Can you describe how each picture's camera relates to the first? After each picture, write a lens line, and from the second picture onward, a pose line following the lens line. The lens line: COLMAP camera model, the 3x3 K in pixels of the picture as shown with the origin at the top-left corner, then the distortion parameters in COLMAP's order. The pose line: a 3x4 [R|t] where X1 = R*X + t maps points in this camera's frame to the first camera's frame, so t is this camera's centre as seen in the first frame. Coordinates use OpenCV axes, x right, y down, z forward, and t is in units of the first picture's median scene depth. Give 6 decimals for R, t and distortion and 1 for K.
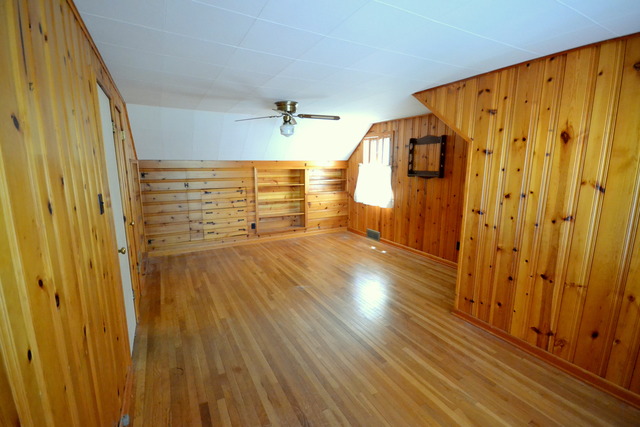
lens RADIAL K [[283.1, 0, 316.7], [0, 283.1, 212.9], [0, 0, 1]] dist [-0.005962, -0.001553]
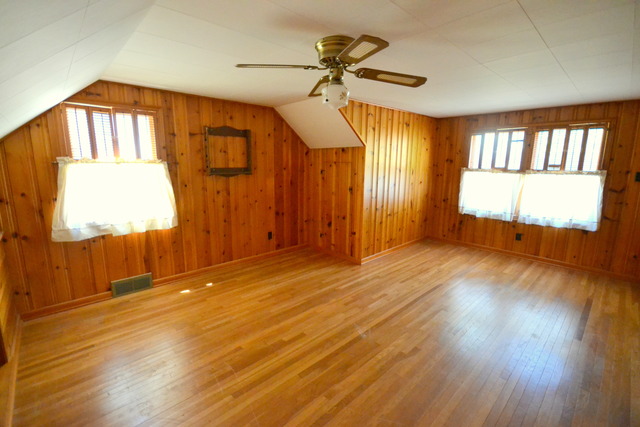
lens RADIAL K [[283.1, 0, 315.8], [0, 283.1, 212.2], [0, 0, 1]] dist [-0.005962, -0.001553]
pose [[-0.241829, -0.173408, 0.954698, -0.517365], [0.159217, 0.963474, 0.215332, -0.161122], [-0.957167, 0.204078, -0.205387, 0.947446]]
